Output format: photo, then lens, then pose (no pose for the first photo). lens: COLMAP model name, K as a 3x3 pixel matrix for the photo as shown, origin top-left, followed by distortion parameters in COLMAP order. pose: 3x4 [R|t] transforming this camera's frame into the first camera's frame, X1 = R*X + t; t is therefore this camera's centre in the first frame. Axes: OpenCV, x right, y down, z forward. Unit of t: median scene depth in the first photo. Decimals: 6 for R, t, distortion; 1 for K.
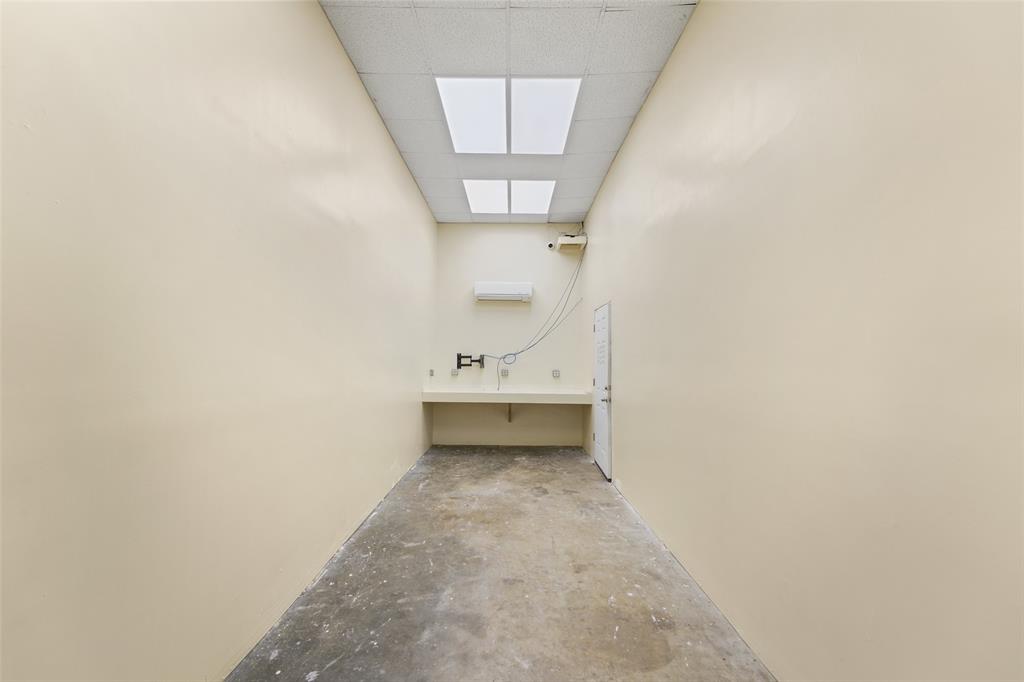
lens RADIAL K [[411.3, 0, 512.2], [0, 411.3, 344.6], [0, 0, 1]] dist [0.014579, -0.002975]
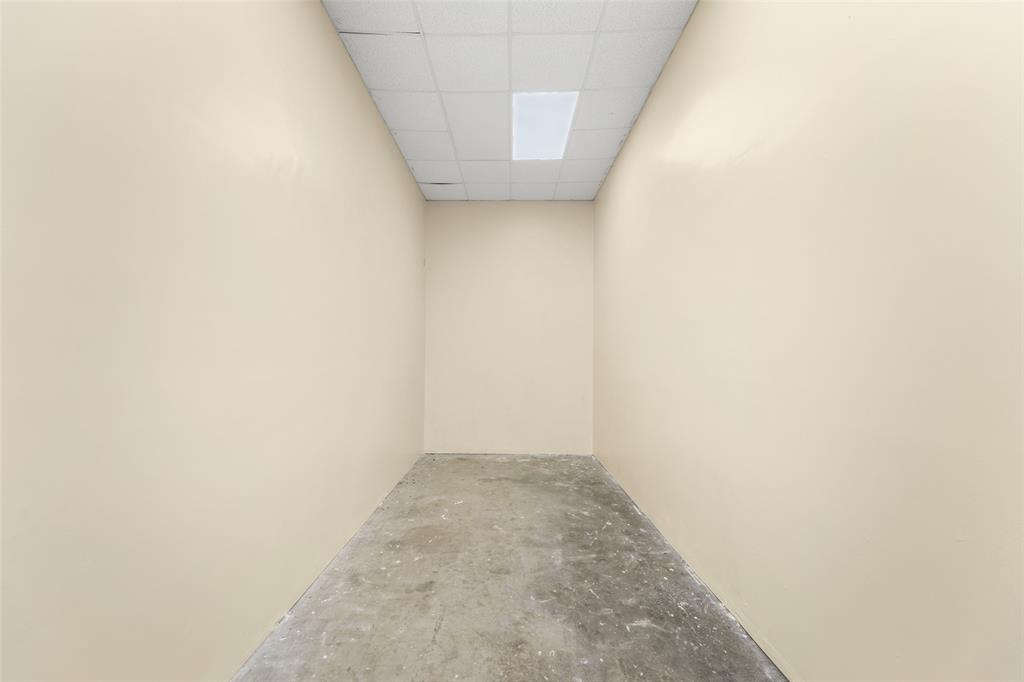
lens RADIAL K [[411.3, 0, 512.1], [0, 411.3, 344.3], [0, 0, 1]] dist [0.014579, -0.002975]
pose [[-0.999964, -0.008429, 0.000688, -0.023658], [-0.008455, 0.998162, -0.060002, 0.066947], [-0.000181, -0.060006, -0.998198, 2.062765]]
